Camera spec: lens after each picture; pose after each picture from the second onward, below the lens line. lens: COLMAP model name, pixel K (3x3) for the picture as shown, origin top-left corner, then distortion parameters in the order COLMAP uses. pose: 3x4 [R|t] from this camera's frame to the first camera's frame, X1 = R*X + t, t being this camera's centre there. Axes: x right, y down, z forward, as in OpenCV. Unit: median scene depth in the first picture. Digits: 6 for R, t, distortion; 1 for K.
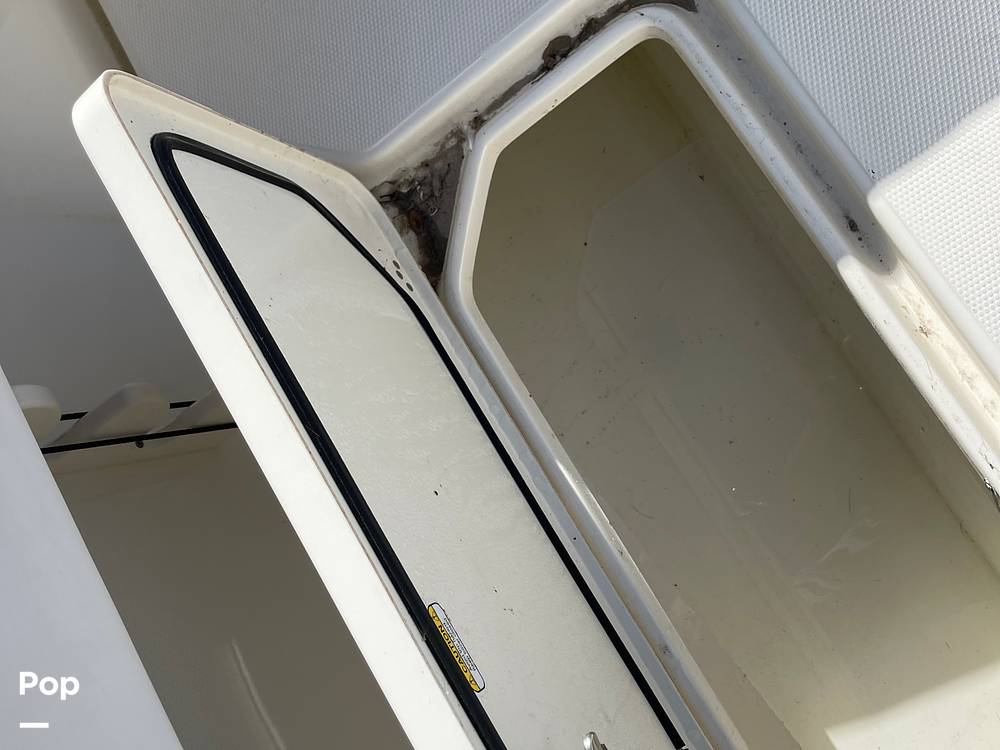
lens RADIAL K [[726.6, 0, 495.0], [0, 726.6, 376.4], [0, 0, 1]] dist [-0.006066, -0.002449]
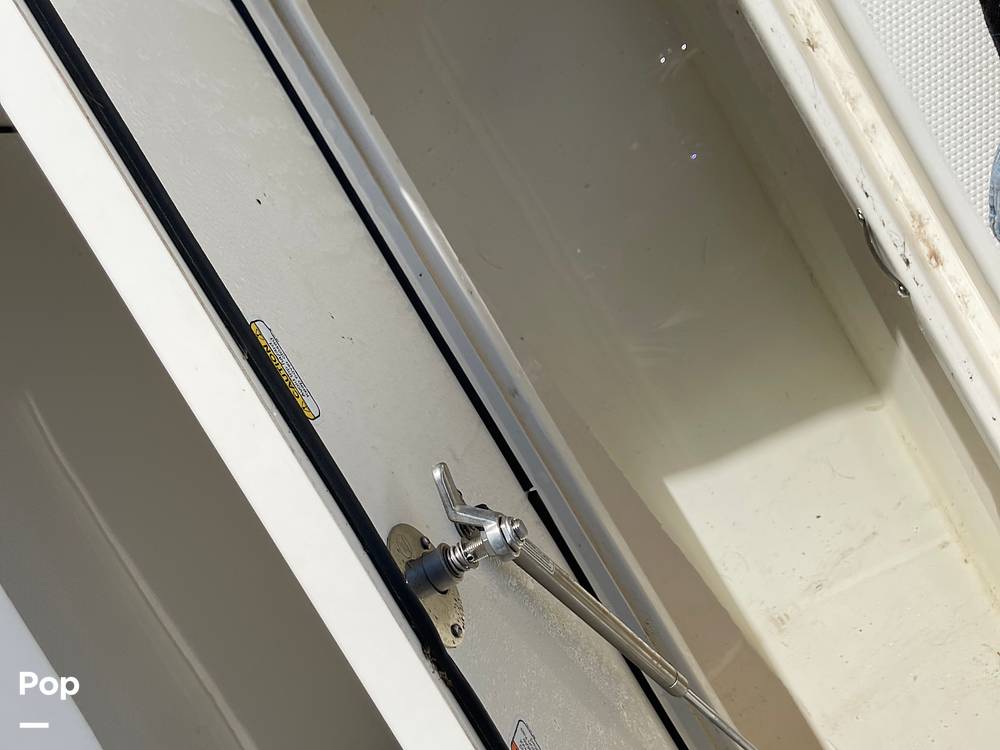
lens RADIAL K [[774.6, 0, 504.2], [0, 774.6, 373.7], [0, 0, 1]] dist [0.014366, -0.036294]
pose [[0.992660, 0.002825, 0.120902, 0.097673], [-0.025820, 0.981627, 0.189054, 0.159402], [-0.118147, -0.190788, 0.974495, -0.025589]]
